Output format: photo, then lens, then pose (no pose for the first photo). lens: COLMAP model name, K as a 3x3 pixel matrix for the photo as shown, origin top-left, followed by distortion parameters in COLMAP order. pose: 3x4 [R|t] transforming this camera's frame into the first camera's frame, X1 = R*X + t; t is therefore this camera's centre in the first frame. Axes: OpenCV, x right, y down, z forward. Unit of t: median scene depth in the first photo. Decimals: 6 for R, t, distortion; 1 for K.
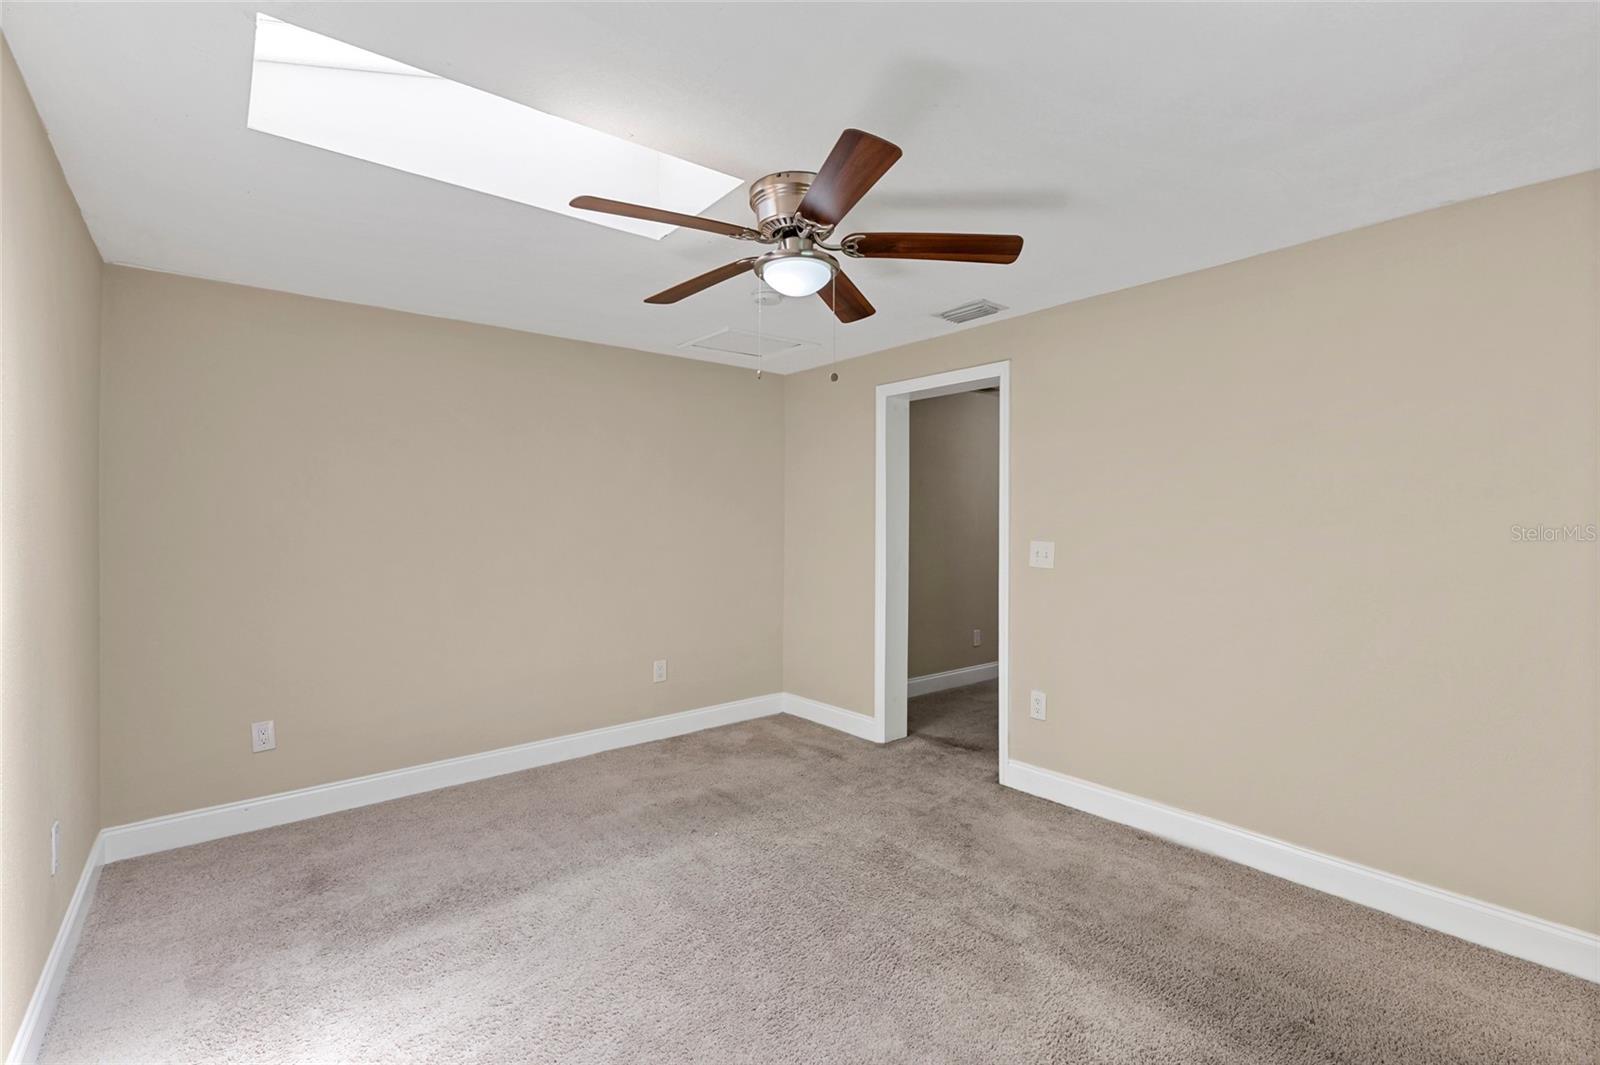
lens RADIAL K [[721.3, 0, 812.3], [0, 721.3, 525.5], [0, 0, 1]] dist [0.002182, -0.000330]
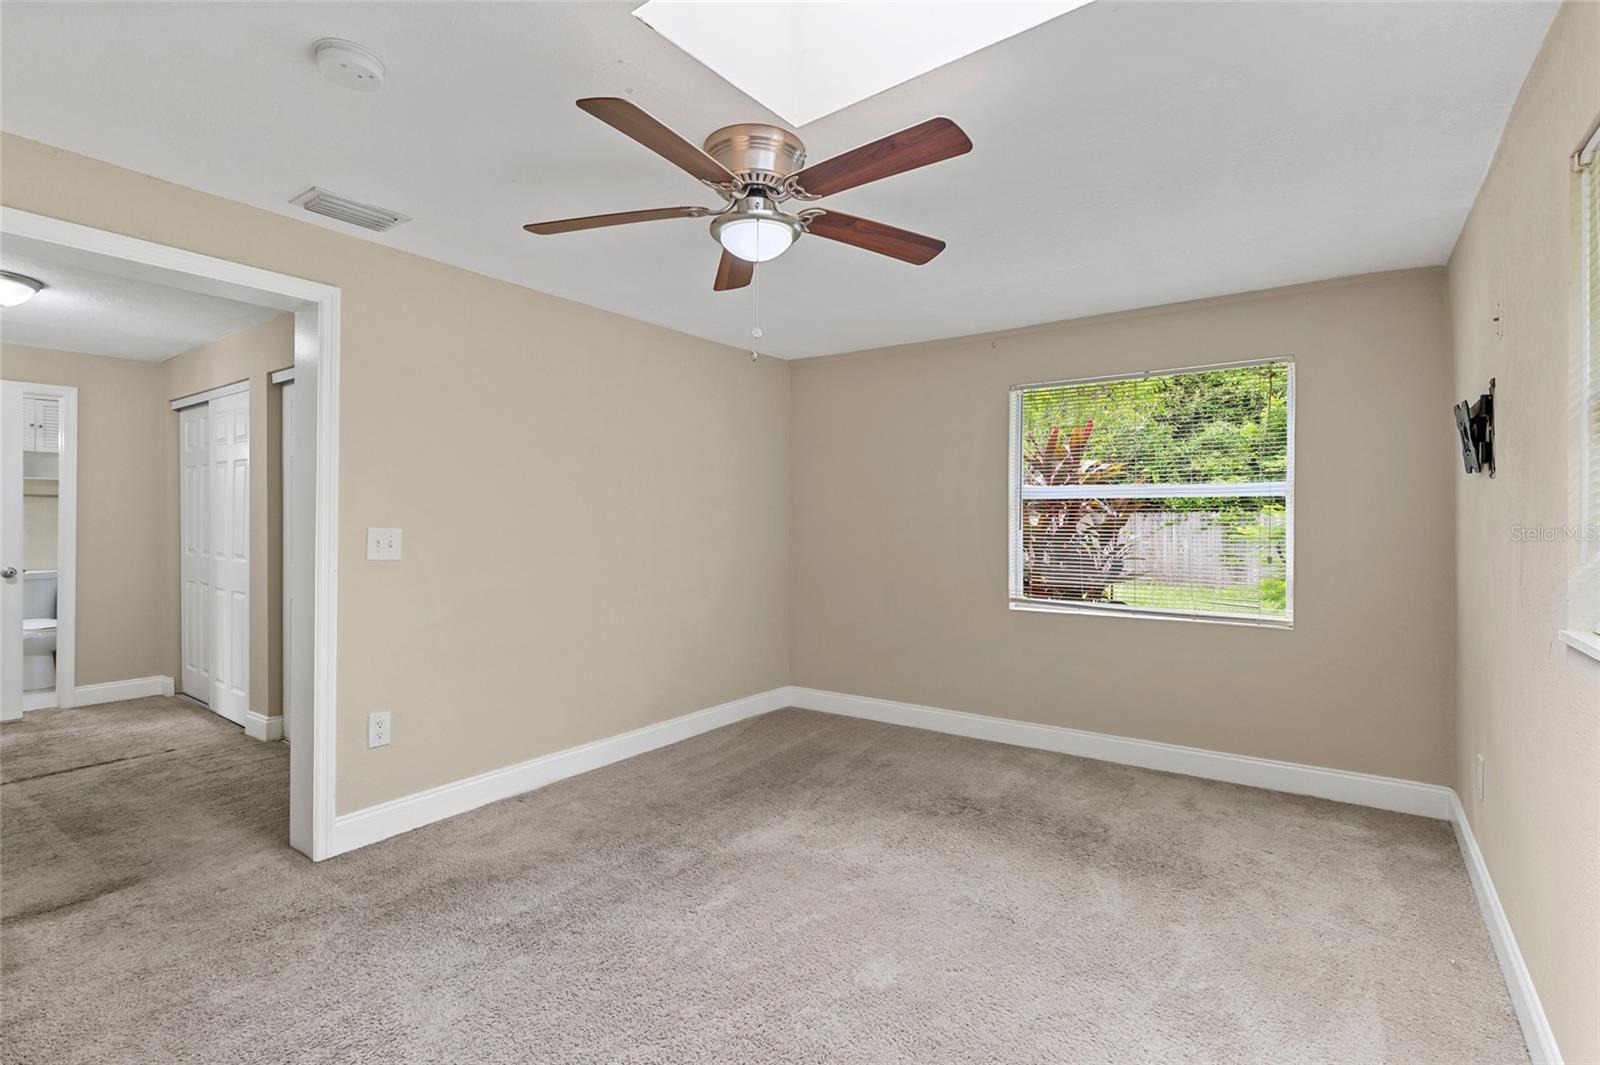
lens RADIAL K [[733.8, 0, 818.9], [0, 733.8, 513.9], [0, 0, 1]] dist [0.003085, 0.000006]
pose [[-0.264949, 0.000067, 0.964263, -0.626145], [-0.007244, 0.999972, -0.002060, 0.004316], [-0.964235, -0.007531, -0.264941, 0.750973]]
